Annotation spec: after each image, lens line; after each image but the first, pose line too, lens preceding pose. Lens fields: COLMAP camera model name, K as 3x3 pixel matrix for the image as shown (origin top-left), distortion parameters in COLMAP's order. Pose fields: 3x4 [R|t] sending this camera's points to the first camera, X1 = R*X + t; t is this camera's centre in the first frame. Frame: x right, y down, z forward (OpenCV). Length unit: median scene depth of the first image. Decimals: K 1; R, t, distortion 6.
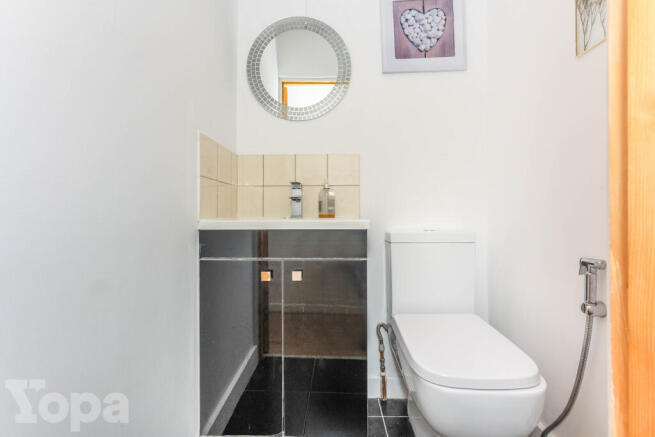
lens RADIAL K [[281.3, 0, 327.7], [0, 281.3, 212.1], [0, 0, 1]] dist [-0.001981, 0.000191]
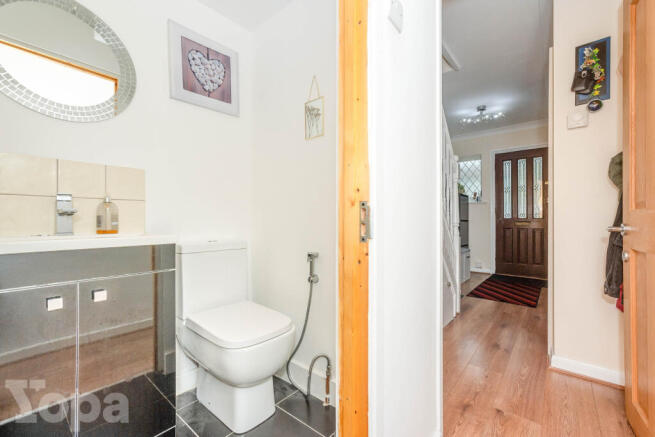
lens RADIAL K [[278.7, 0, 327.5], [0, 278.7, 218.5], [0, 0, 1]] dist [0.000547, 0.000093]
pose [[0.635270, 0.009407, 0.772233, -0.253819], [-0.006399, 0.999956, -0.006917, -0.027923], [-0.772264, -0.000548, 0.635302, -0.150862]]
